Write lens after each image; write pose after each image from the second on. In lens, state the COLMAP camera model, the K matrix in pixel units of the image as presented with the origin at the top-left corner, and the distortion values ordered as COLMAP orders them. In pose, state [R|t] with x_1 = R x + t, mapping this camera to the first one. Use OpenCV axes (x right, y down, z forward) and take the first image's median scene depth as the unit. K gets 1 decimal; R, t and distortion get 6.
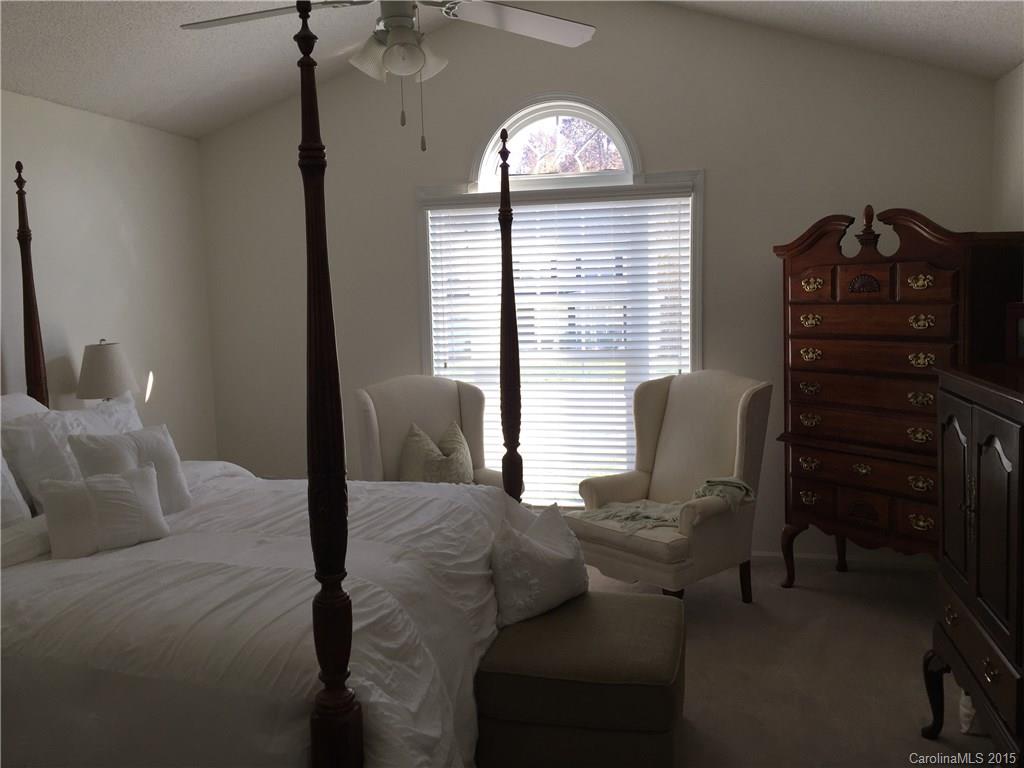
lens RADIAL K [[874.6, 0, 509.6], [0, 874.6, 385.7], [0, 0, 1]] dist [0.073043, -0.096017]
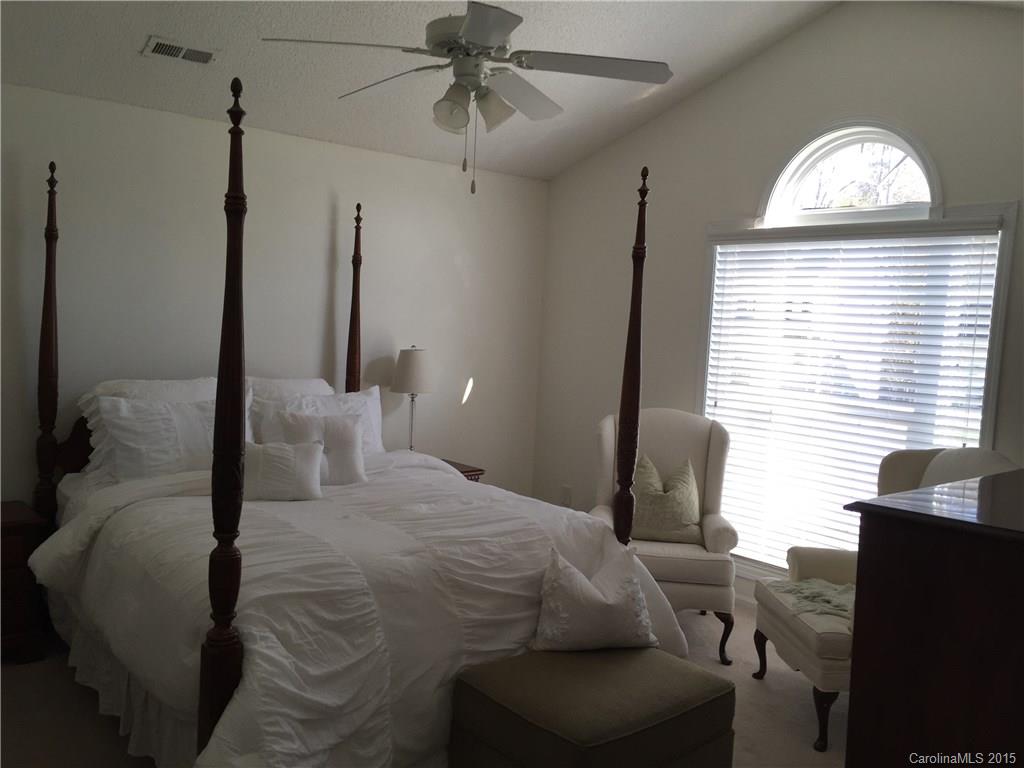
lens RADIAL K [[874.6, 0, 509.3], [0, 874.6, 384.6], [0, 0, 1]] dist [0.073043, -0.096017]
pose [[0.805559, 0.111819, -0.581869, 0.358950], [-0.132173, 0.991198, 0.007497, -0.025191], [0.577586, 0.070868, 0.813248, 0.087467]]
